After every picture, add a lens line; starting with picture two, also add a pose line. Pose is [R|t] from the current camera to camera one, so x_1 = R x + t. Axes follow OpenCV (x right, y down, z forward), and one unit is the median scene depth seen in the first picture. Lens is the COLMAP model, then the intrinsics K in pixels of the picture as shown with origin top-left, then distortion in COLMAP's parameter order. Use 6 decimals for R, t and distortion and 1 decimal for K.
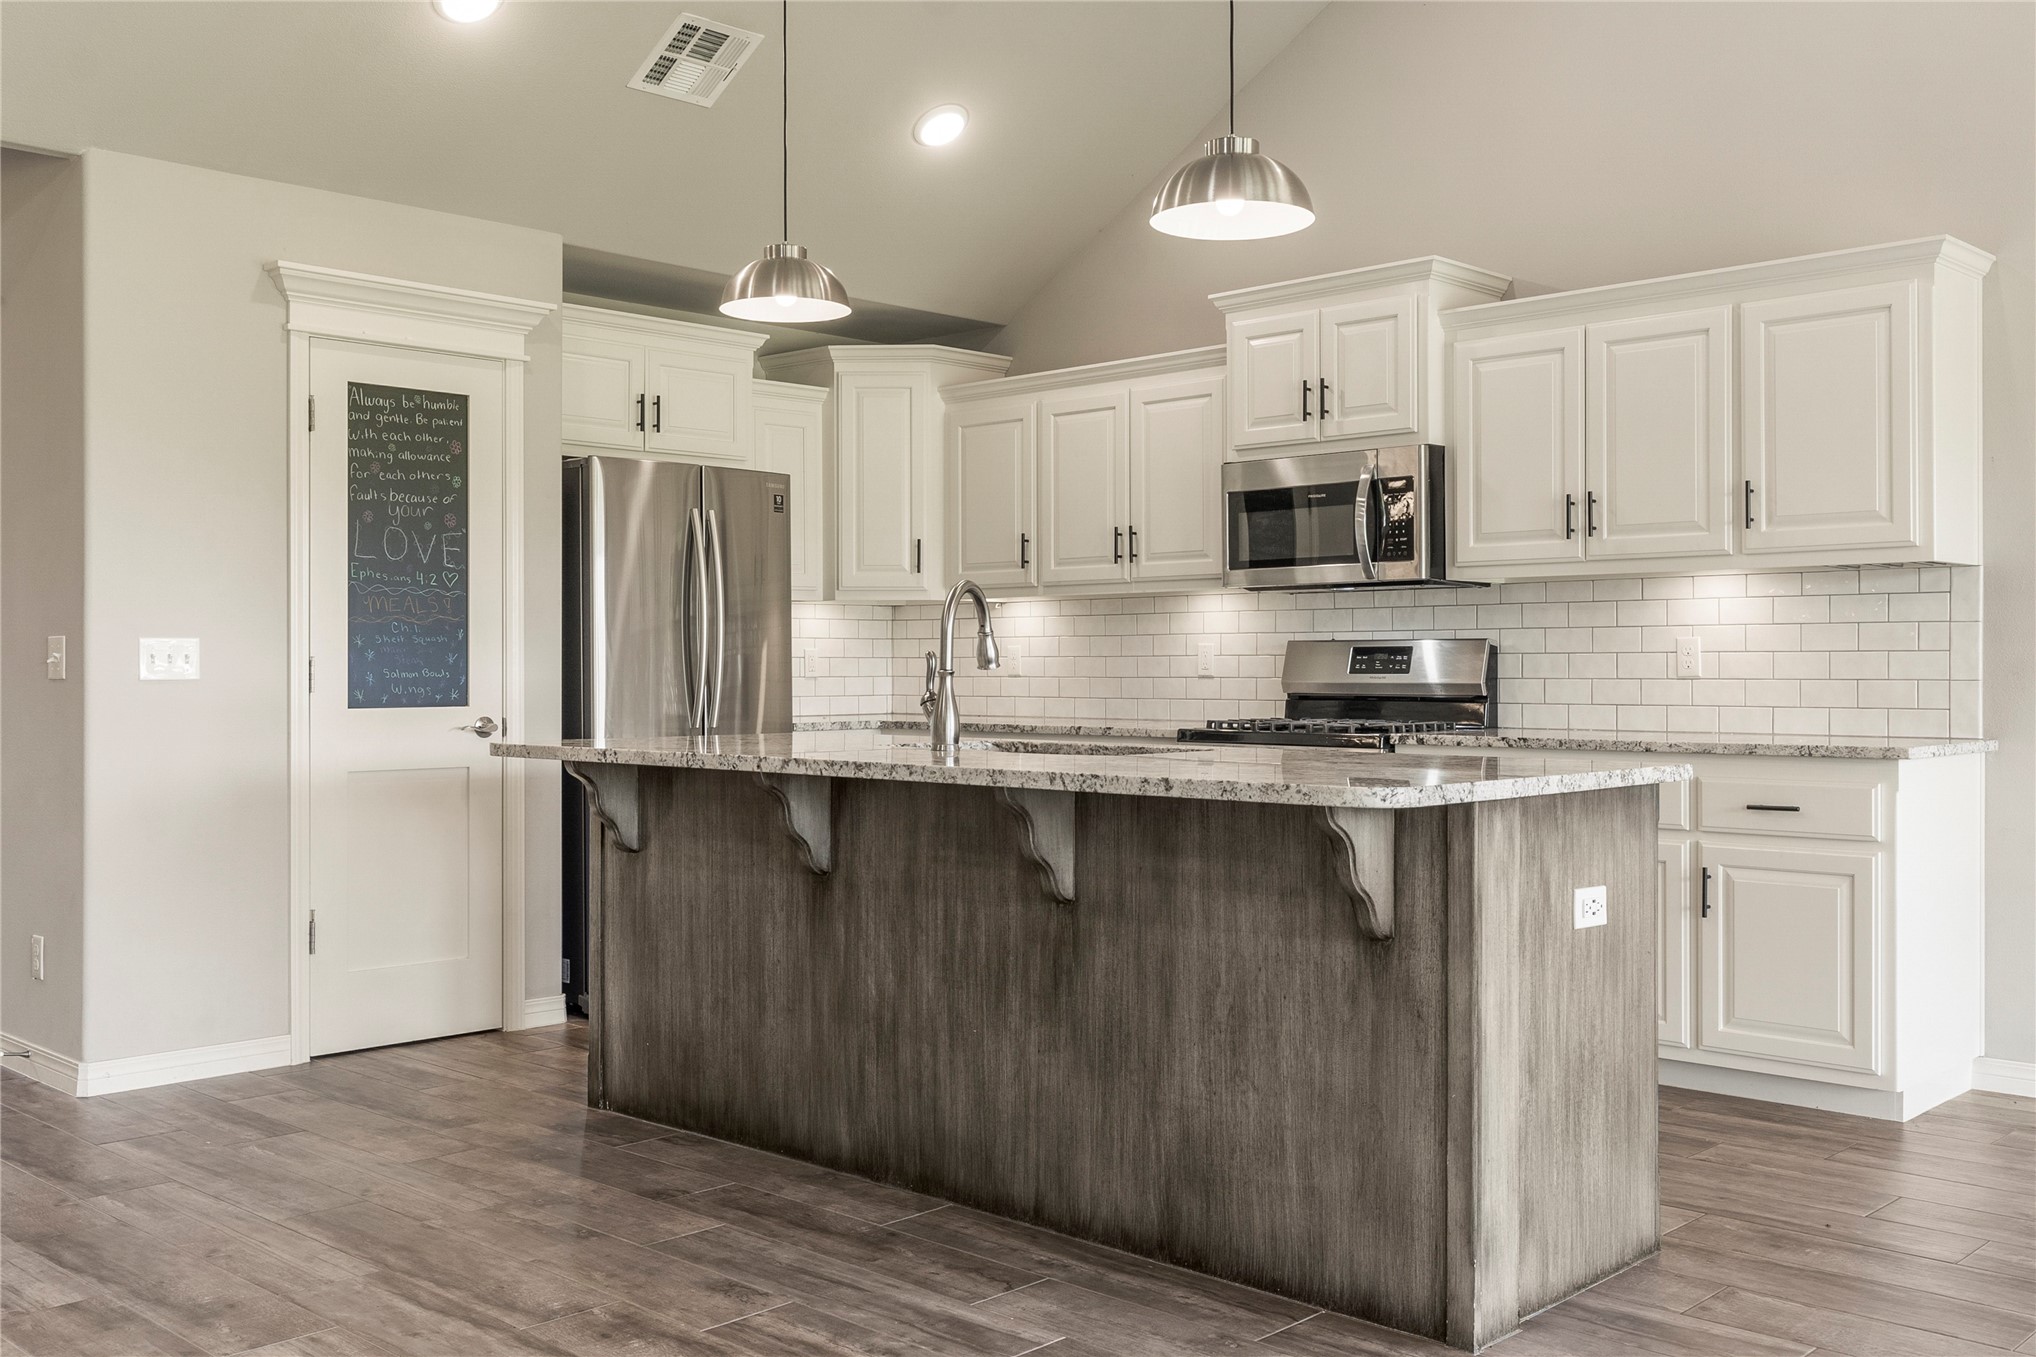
lens RADIAL K [[1896.4, 0, 1007.2], [0, 1896.4, 669.5], [0, 0, 1]] dist [-0.003341, 0.008895]
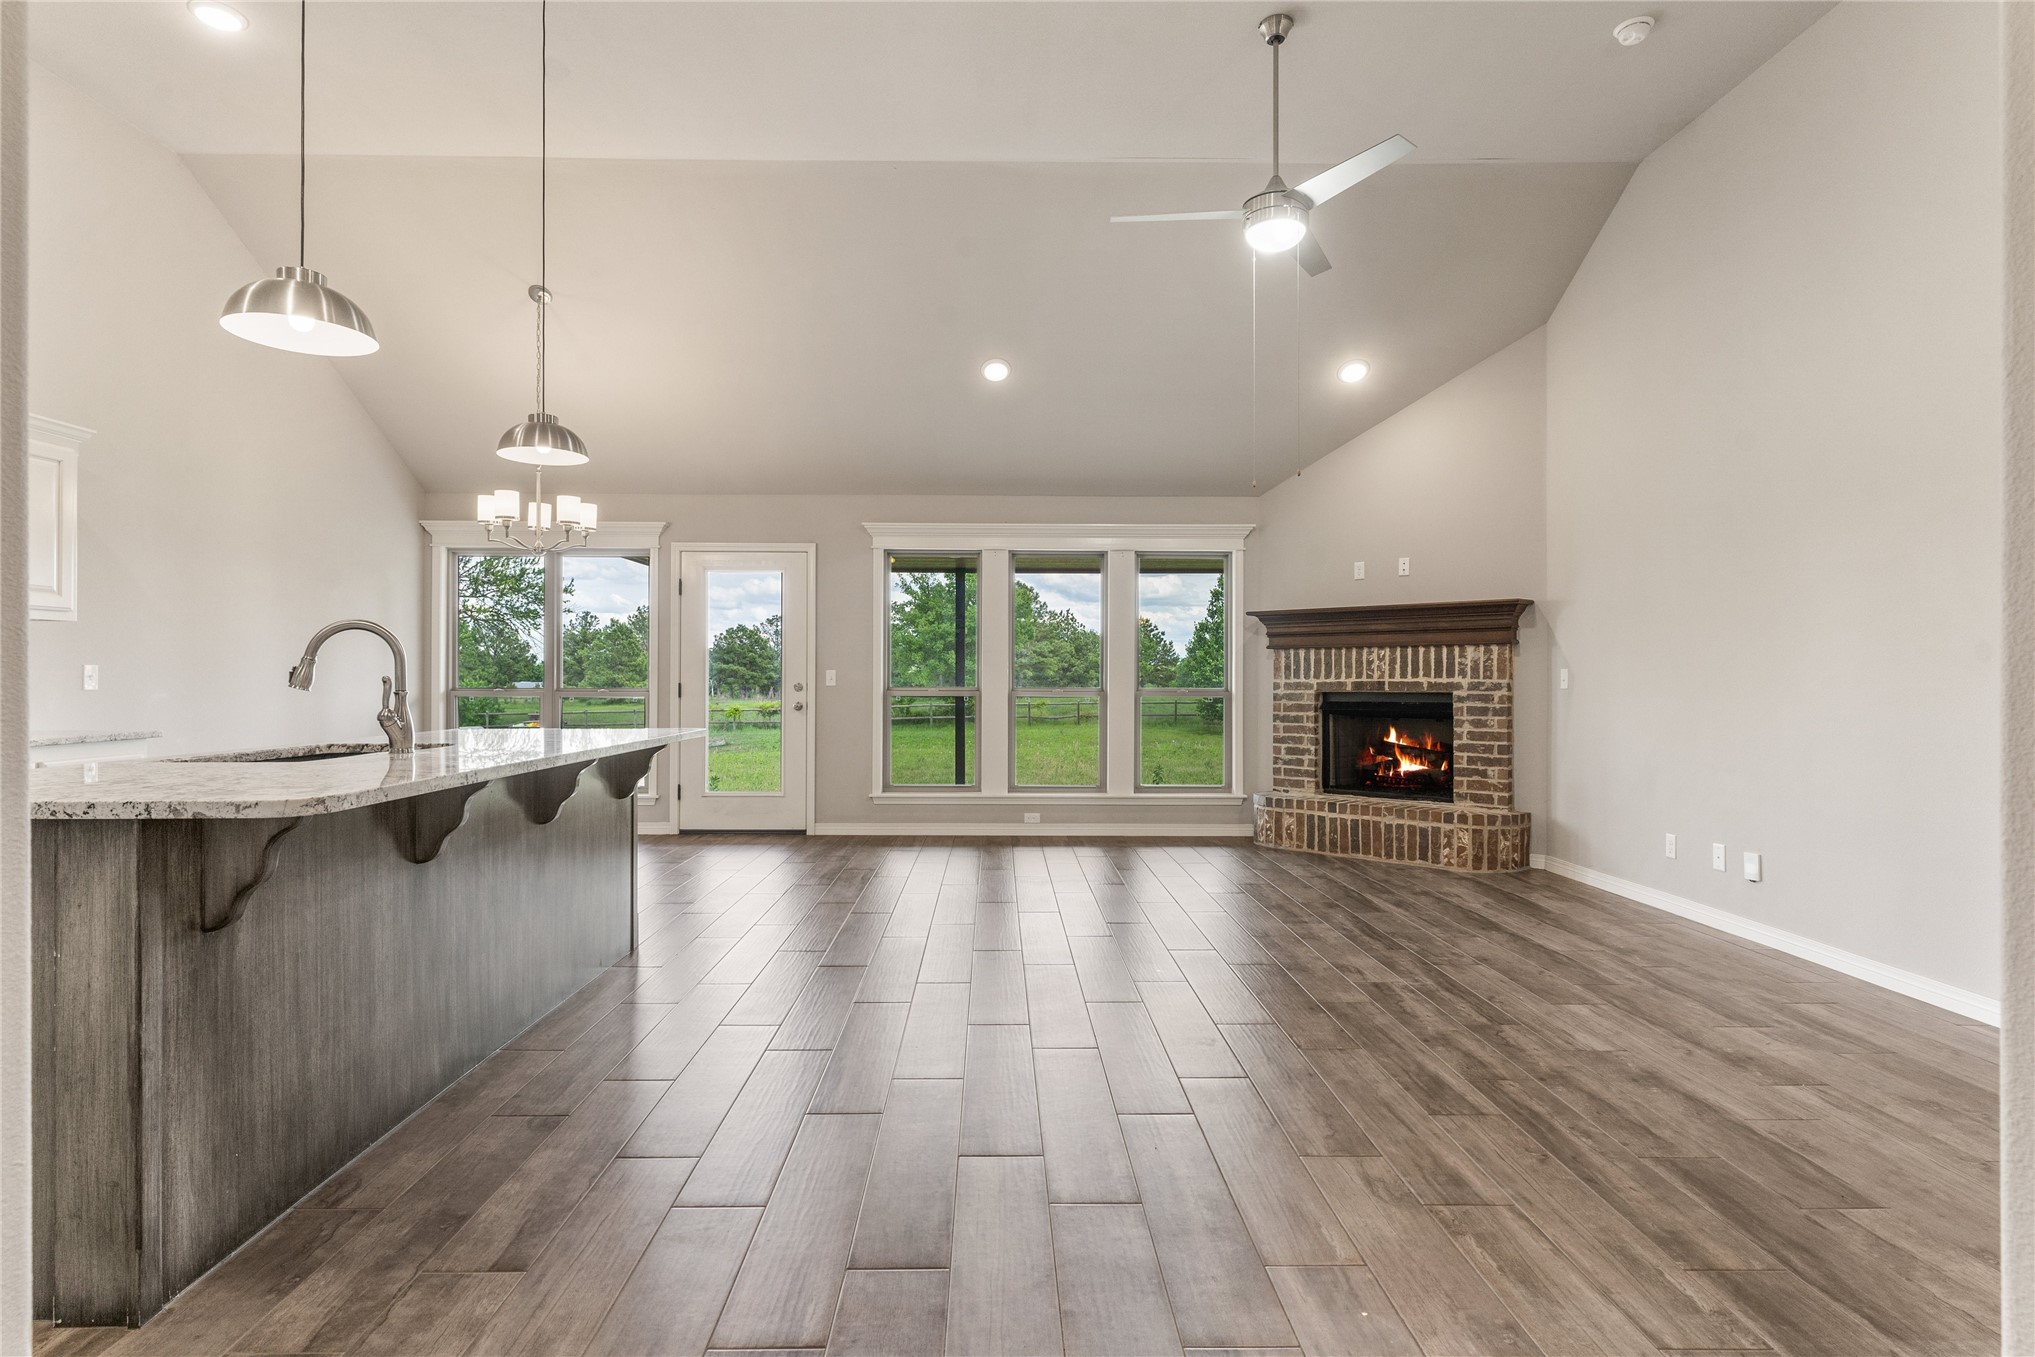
lens RADIAL K [[1009.2, 0, 1004.9], [0, 1009.2, 674.2], [0, 0, 1]] dist [-0.003249, 0.000088]
pose [[-0.699691, 0.002910, 0.714440, -0.698466], [0.000715, 0.999994, -0.003372, -0.007303], [-0.714446, -0.001849, -0.699688, 1.020433]]
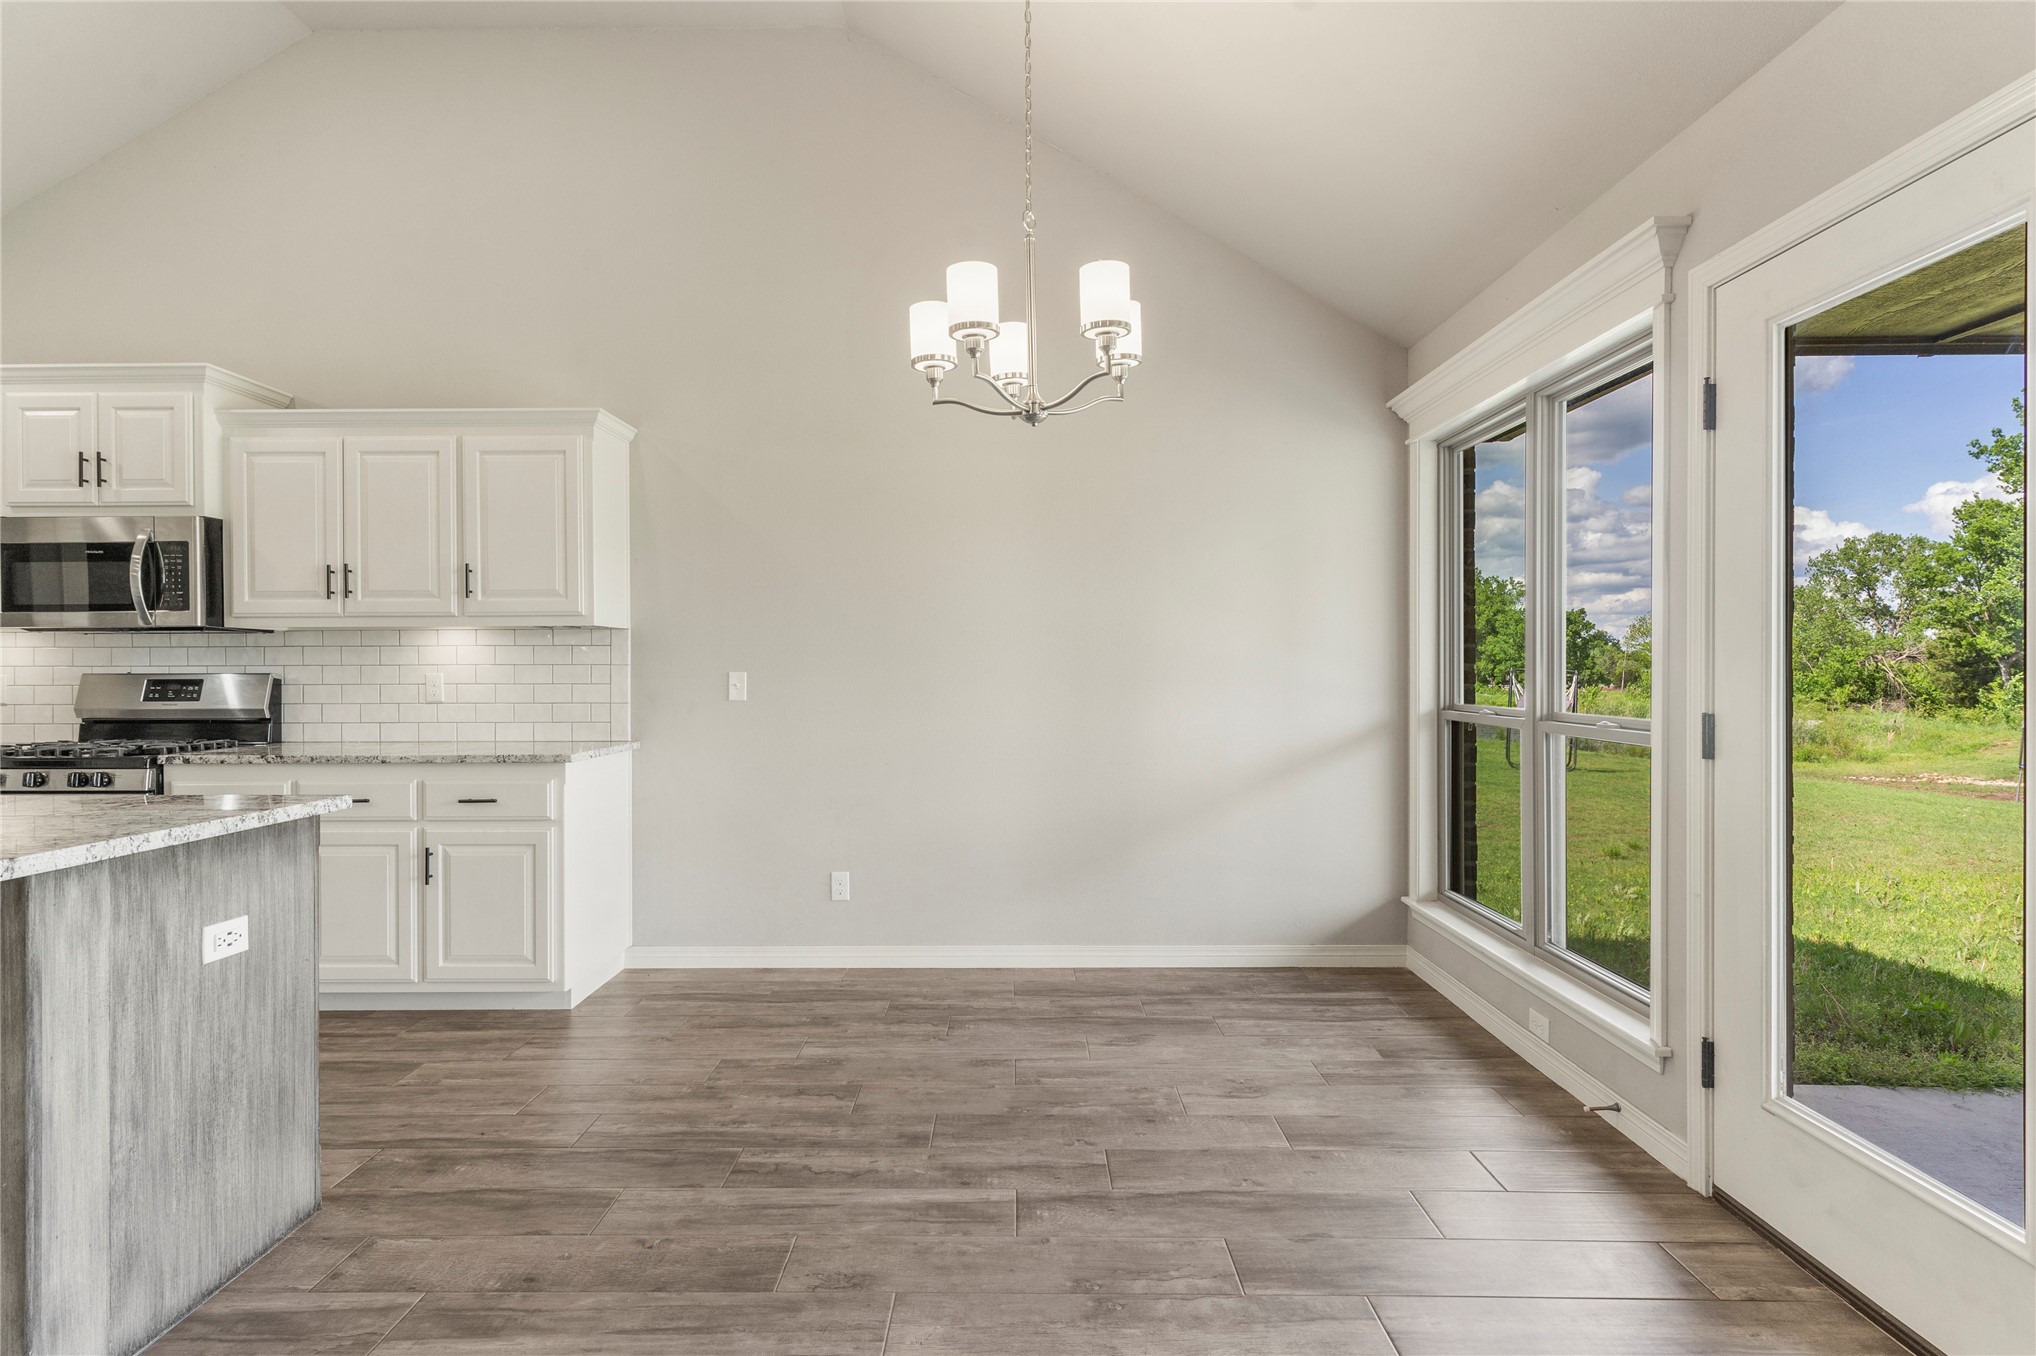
lens RADIAL K [[1055.3, 0, 1005.7], [0, 1055.3, 671.1], [0, 0, 1]] dist [0.003232, 0.000130]
pose [[0.726565, -0.001912, 0.687095, 0.150533], [0.002441, 0.999997, 0.000202, -0.020450], [-0.687093, 0.001531, 0.726568, 0.170220]]
